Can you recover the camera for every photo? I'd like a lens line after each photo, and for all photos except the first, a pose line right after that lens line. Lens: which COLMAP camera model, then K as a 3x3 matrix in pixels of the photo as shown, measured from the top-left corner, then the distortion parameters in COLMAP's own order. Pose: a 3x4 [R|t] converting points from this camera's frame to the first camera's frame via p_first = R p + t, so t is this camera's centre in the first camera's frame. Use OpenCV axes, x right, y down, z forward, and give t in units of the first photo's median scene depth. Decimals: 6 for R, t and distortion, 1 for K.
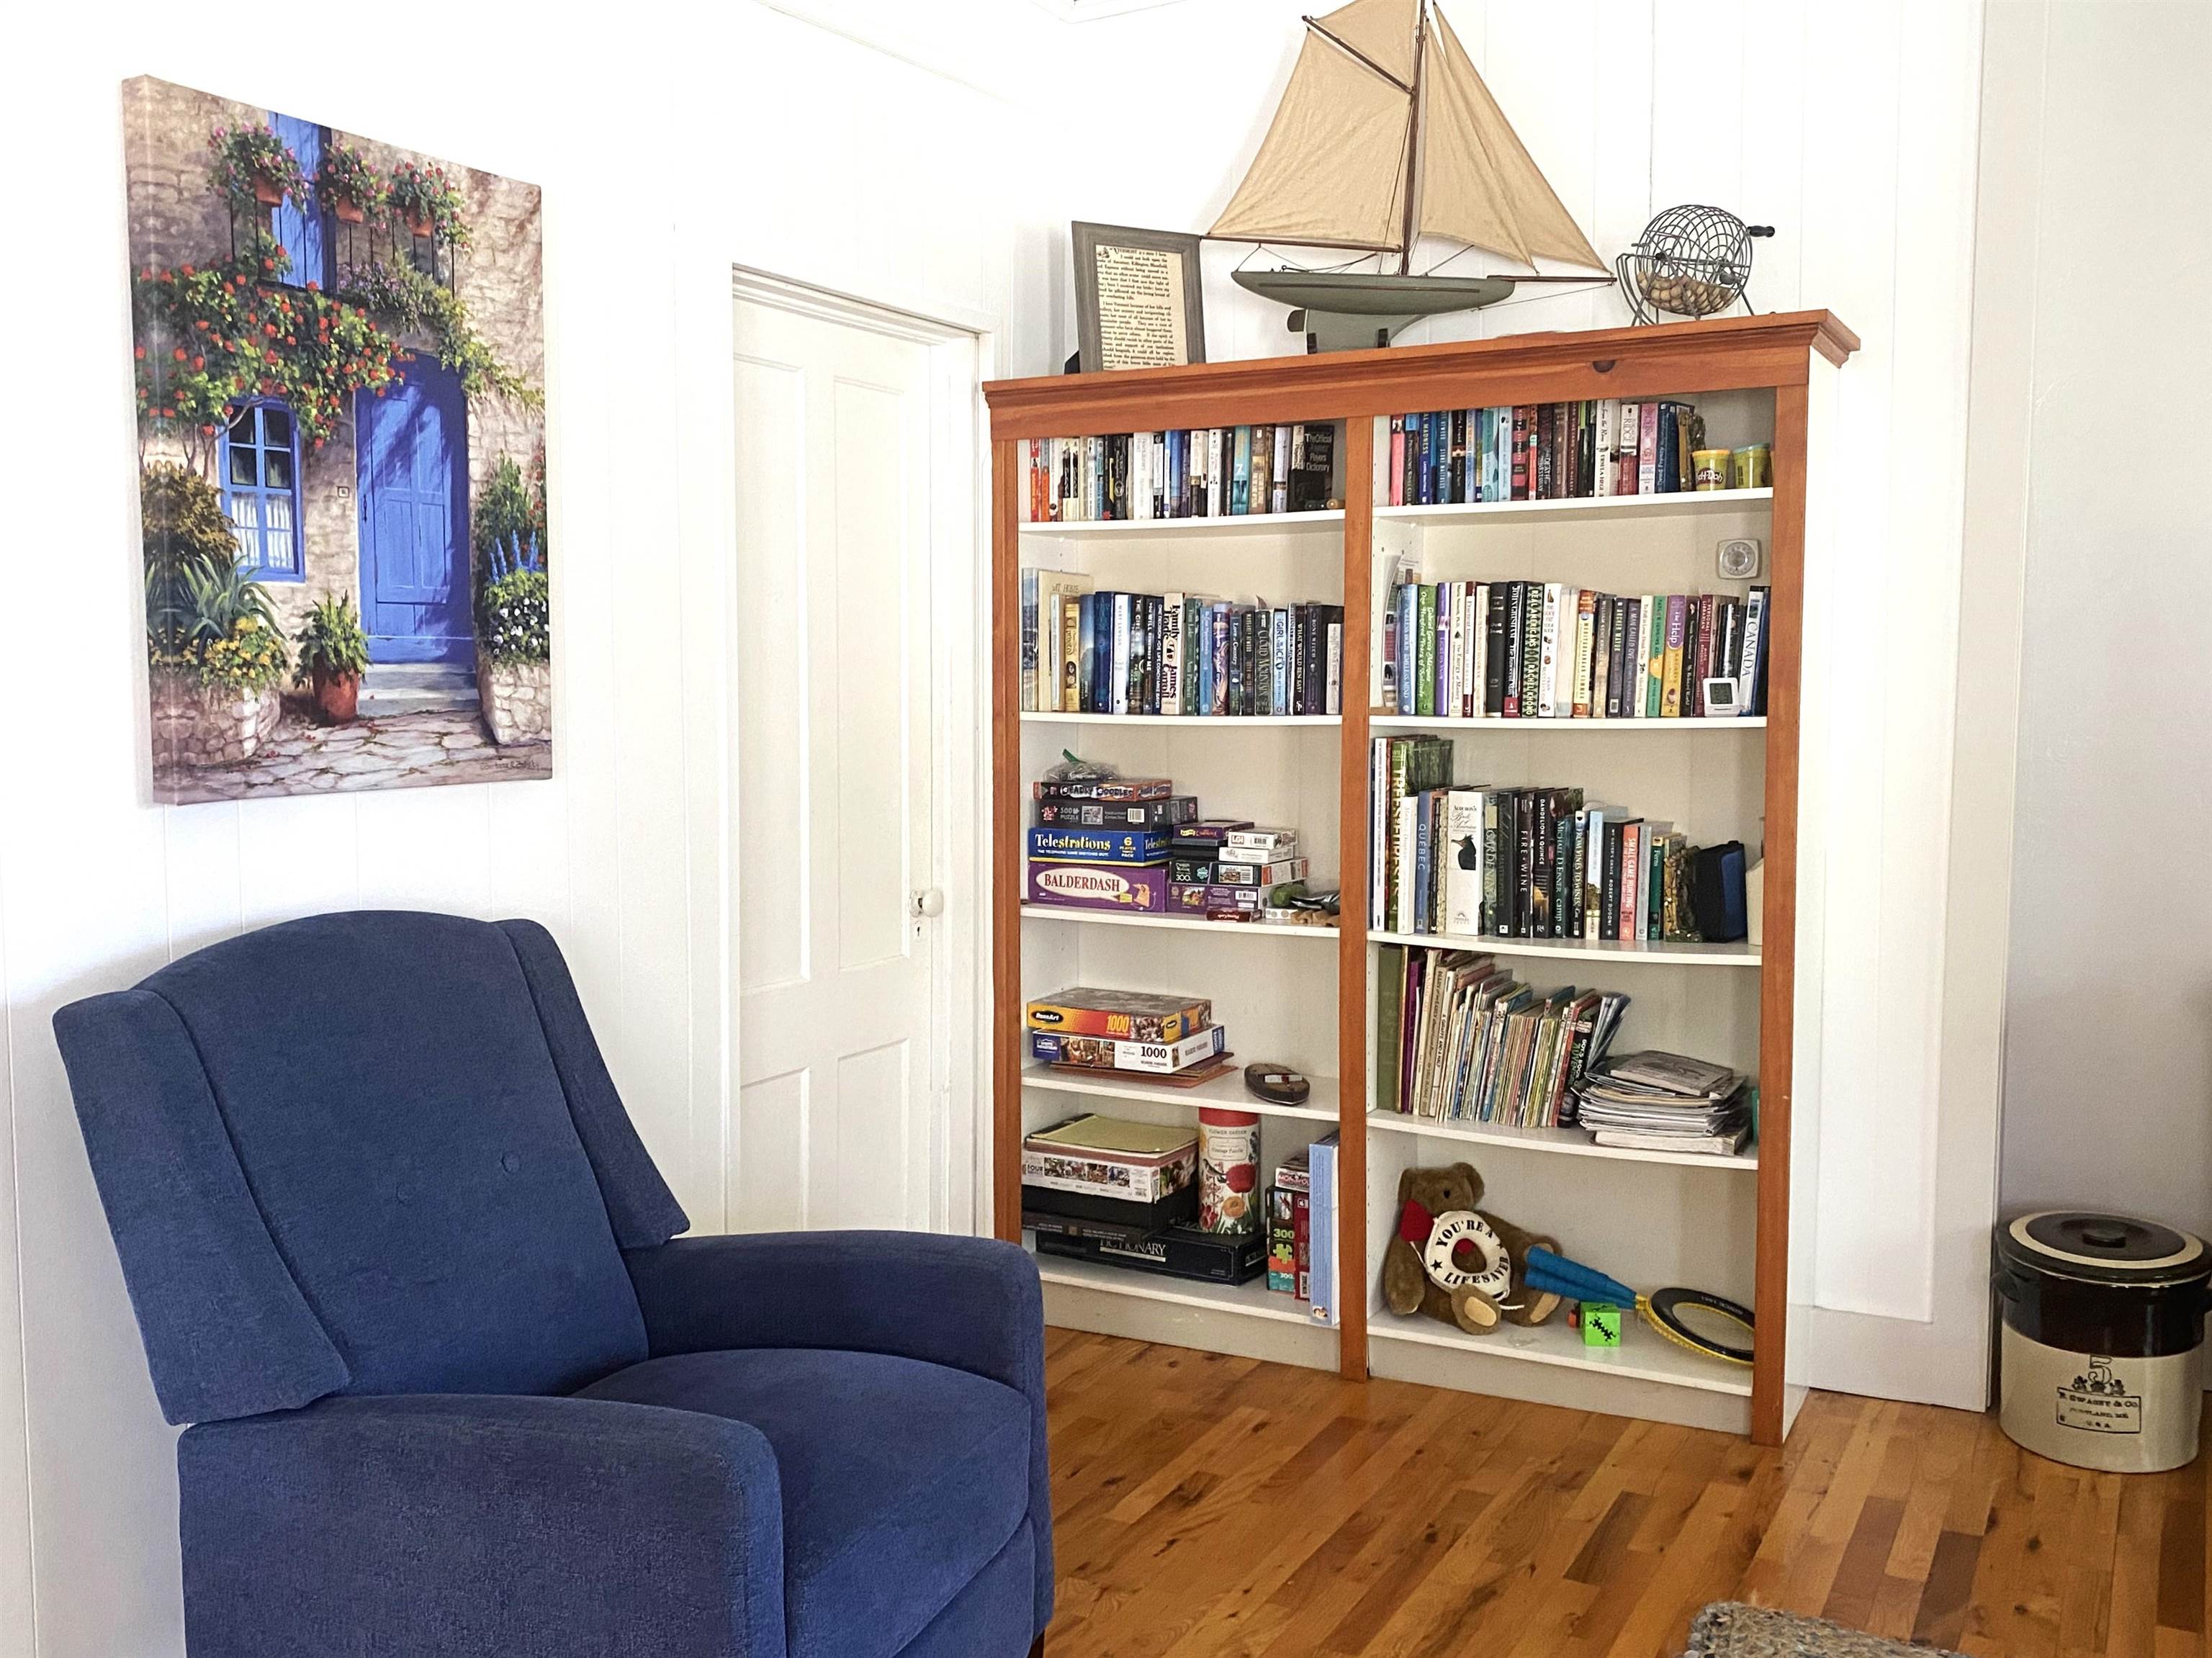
lens RADIAL K [[2007.2, 0, 1106.0], [0, 2007.2, 829.0], [0, 0, 1]] dist [0.076290, -0.150888]
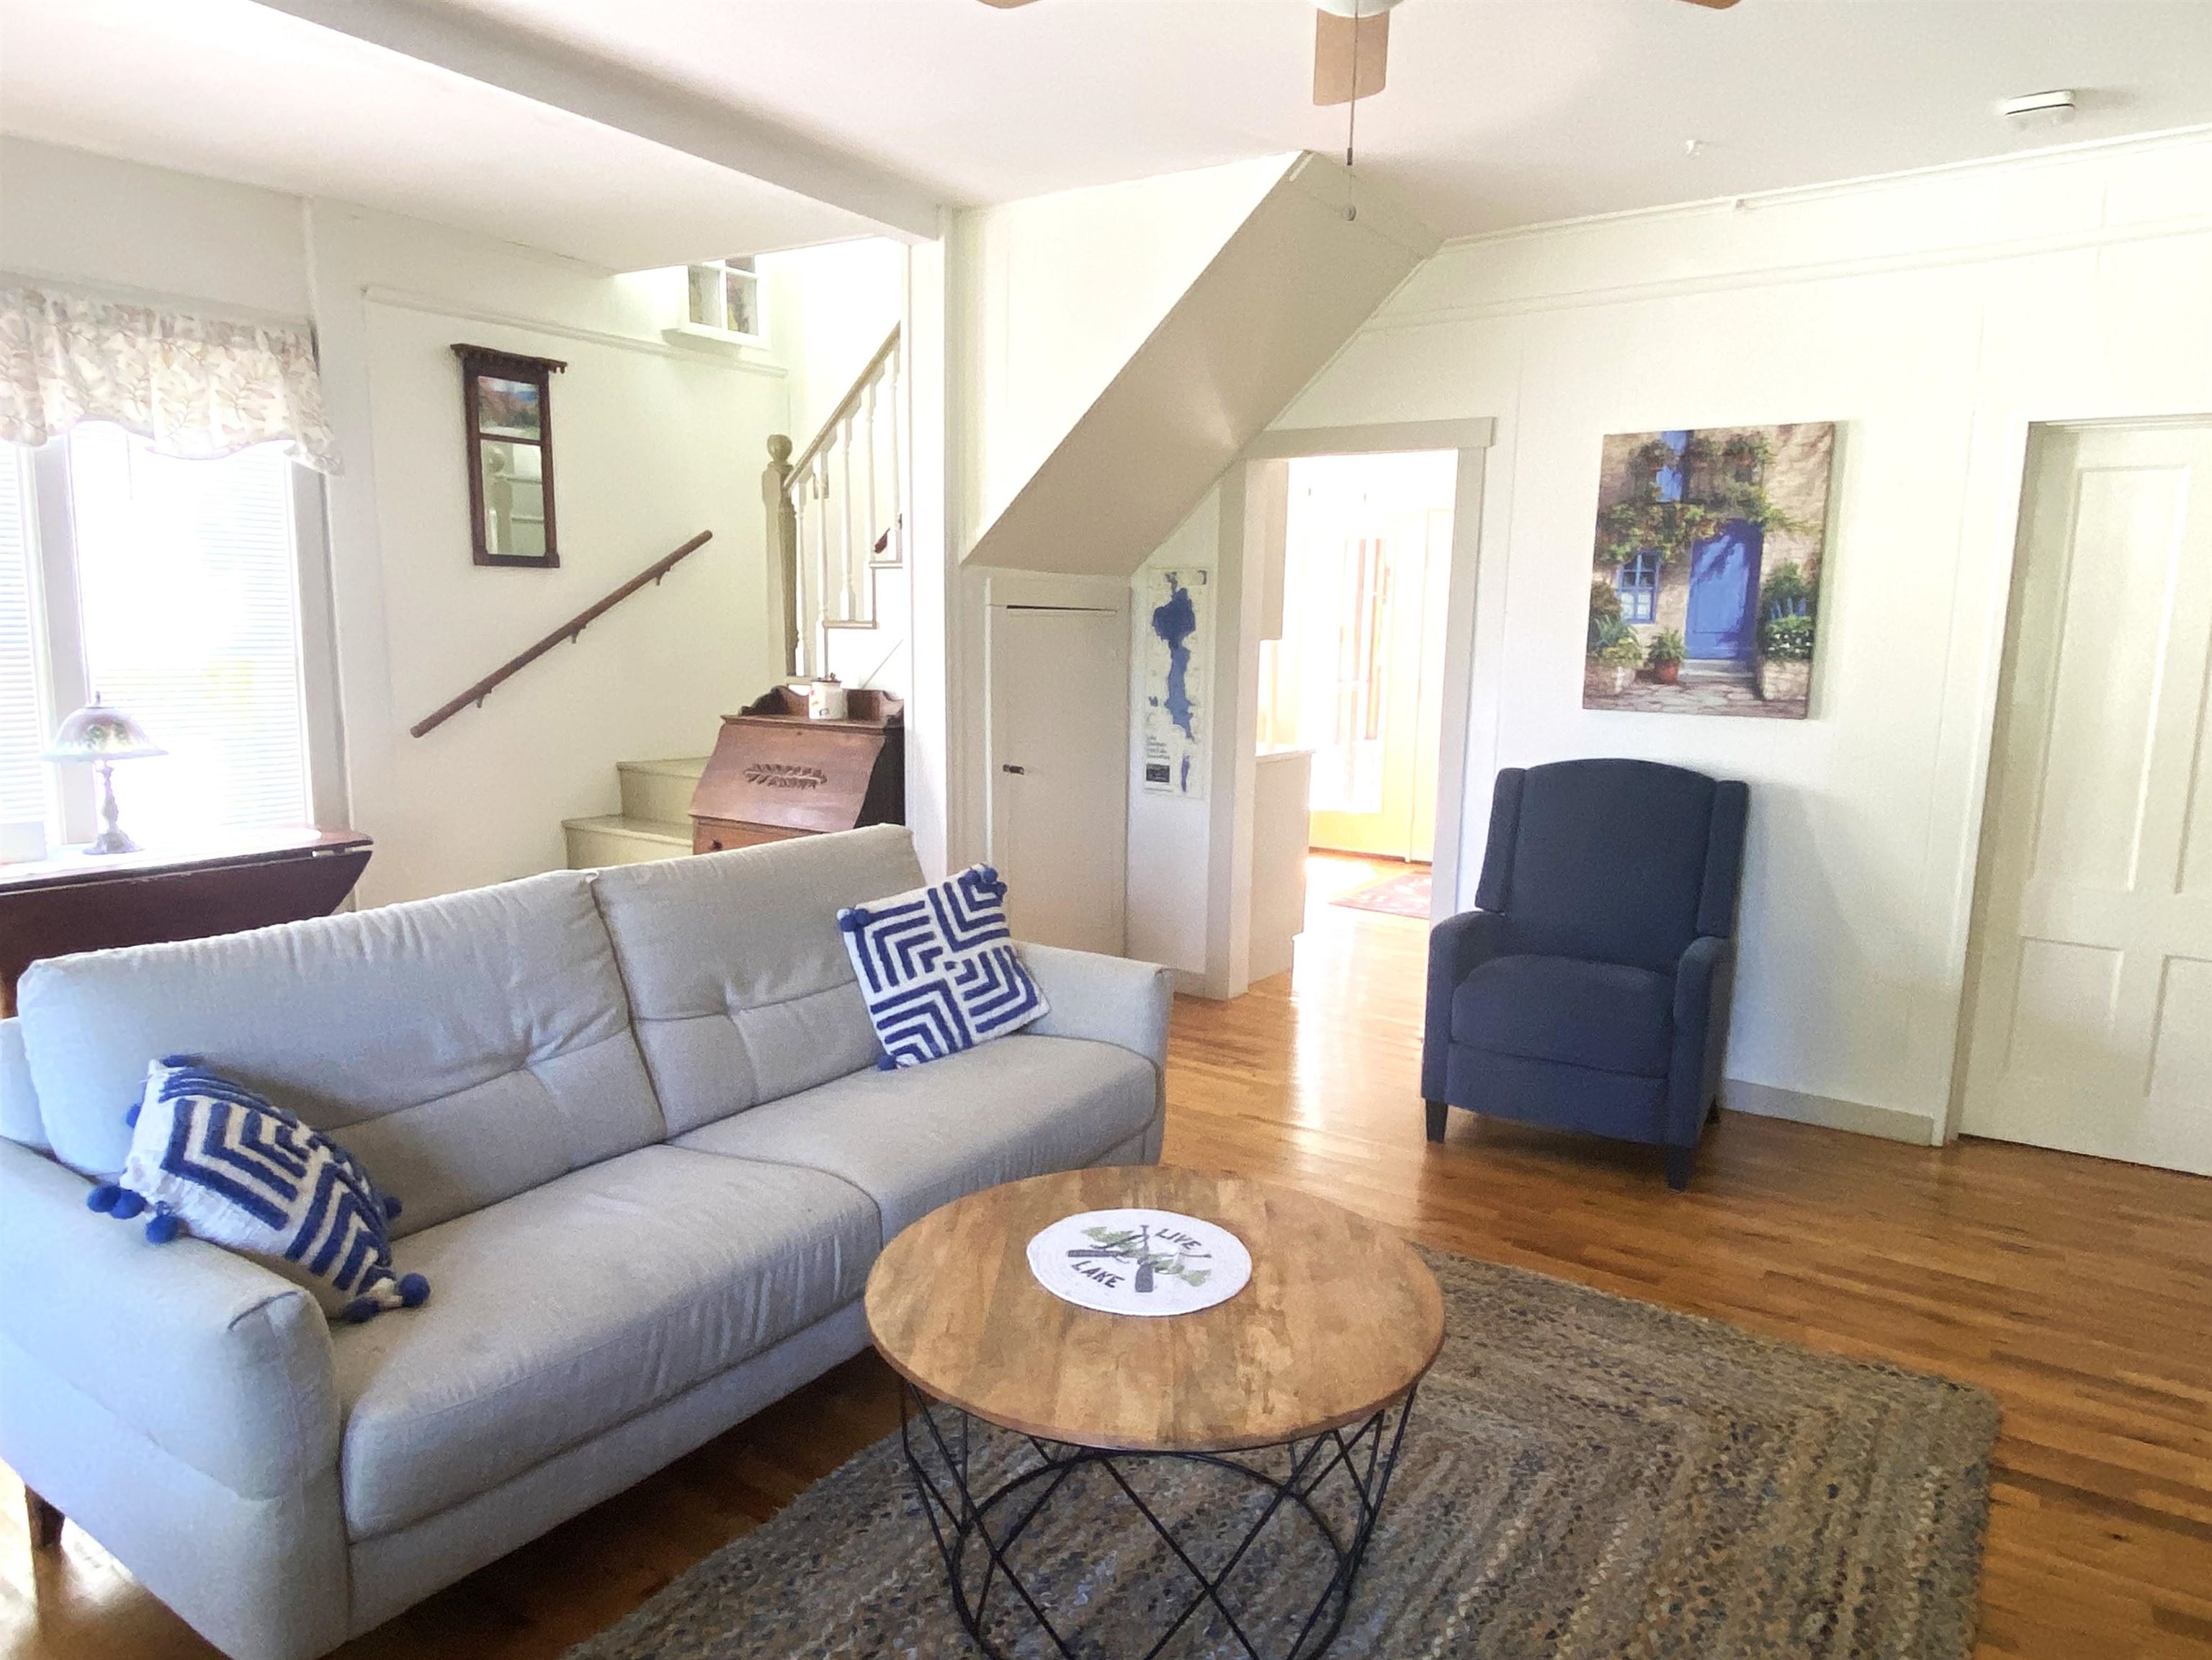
lens RADIAL K [[1376.5, 0, 1106.0], [0, 1376.5, 830.0], [0, 0, 1]] dist [-0.001795, -0.001400]
pose [[-0.096703, 0.154600, -0.983233, 0.923465], [-0.095124, 0.981906, 0.163746, -0.060246], [0.990757, 0.109364, -0.080247, 0.349600]]
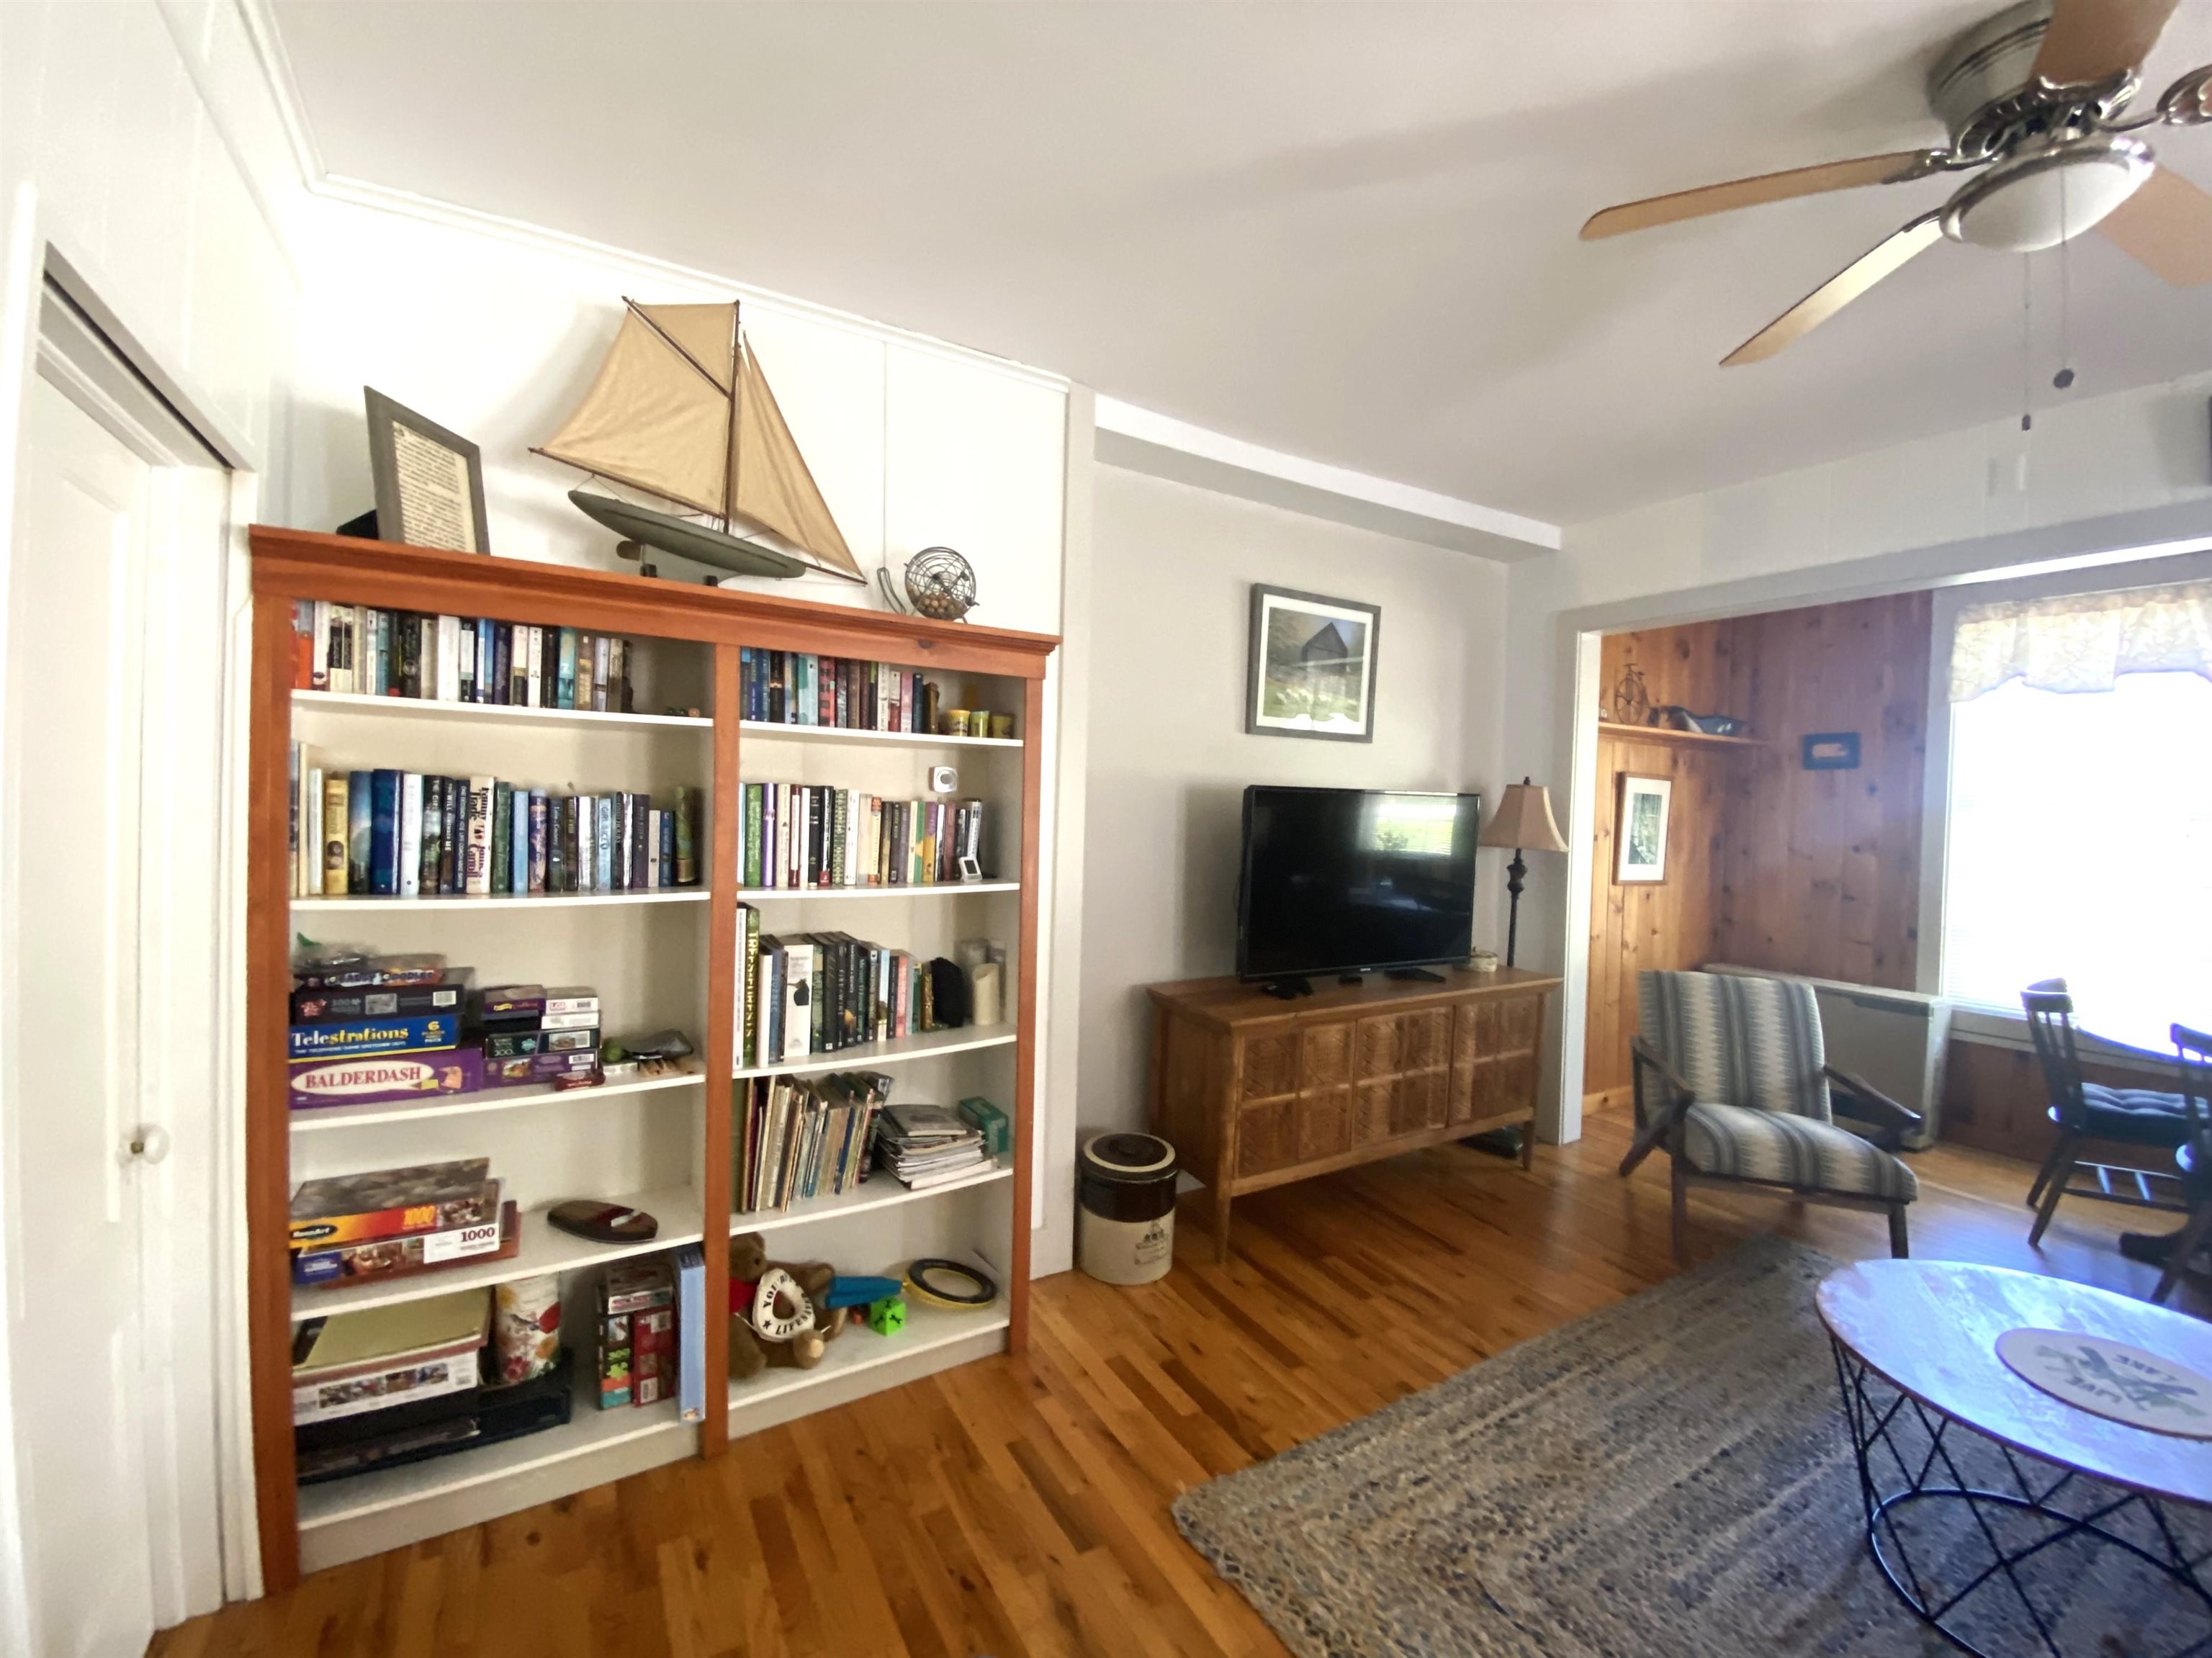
lens RADIAL K [[890.8, 0, 1106.0], [0, 890.8, 829.0], [0, 0, 1]] dist [0.039473, -0.036625]
pose [[0.510716, 0.001270, 0.859748, -0.215448], [0.043039, 0.998707, -0.027042, -0.069072], [-0.858671, 0.050813, 0.510002, 0.529287]]
